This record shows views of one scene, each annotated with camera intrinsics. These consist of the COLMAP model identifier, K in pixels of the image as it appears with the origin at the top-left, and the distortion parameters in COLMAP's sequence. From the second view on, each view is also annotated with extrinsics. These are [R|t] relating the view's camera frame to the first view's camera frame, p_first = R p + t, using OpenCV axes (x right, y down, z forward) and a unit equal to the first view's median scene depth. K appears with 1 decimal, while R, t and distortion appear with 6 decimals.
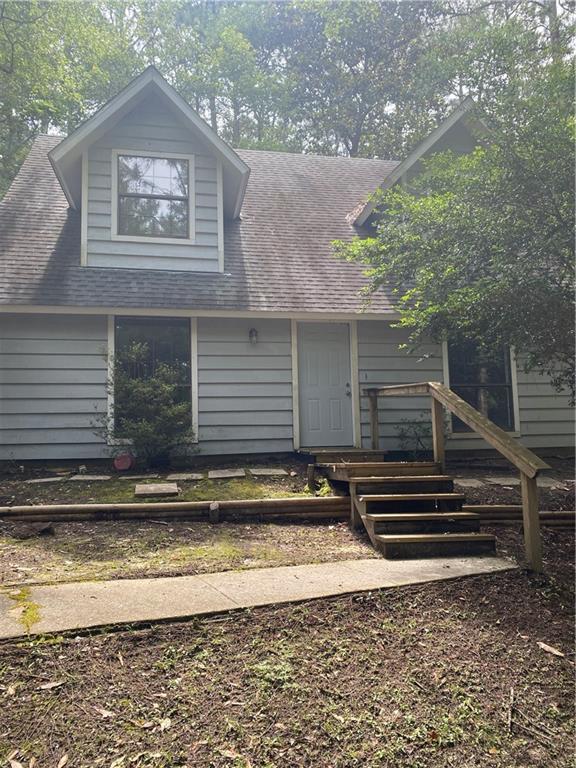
lens RADIAL K [[592.8, 0, 288.0], [0, 592.8, 384.0], [0, 0, 1]] dist [0.041211, -0.001490]
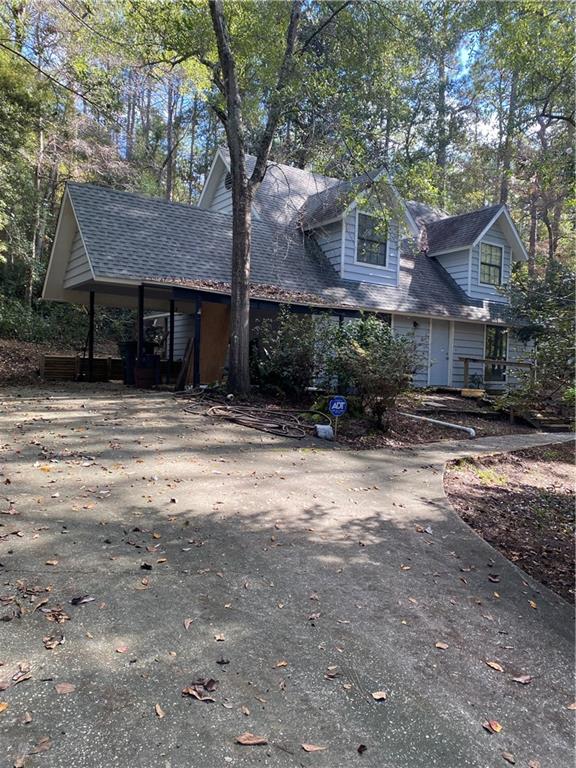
lens RADIAL K [[579.0, 0, 288.1], [0, 579.0, 376.5], [0, 0, 1]] dist [0.063476, -0.091747]
pose [[0.913364, 0.049692, 0.404101, -1.153923], [-0.096941, 0.990522, 0.097306, -0.061091], [-0.395435, -0.128049, 0.909524, -0.523998]]
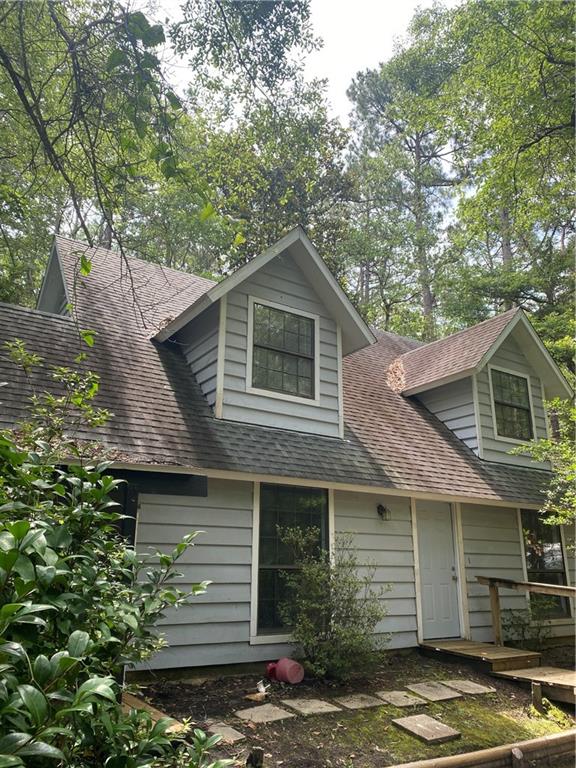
lens RADIAL K [[579.0, 0, 288.1], [0, 579.0, 376.5], [0, 0, 1]] dist [0.063476, -0.091747]
pose [[0.925315, 0.148700, 0.348826, -0.547527], [-0.073395, 0.972740, -0.219976, -0.077023], [-0.372028, 0.177945, 0.911005, 0.177225]]
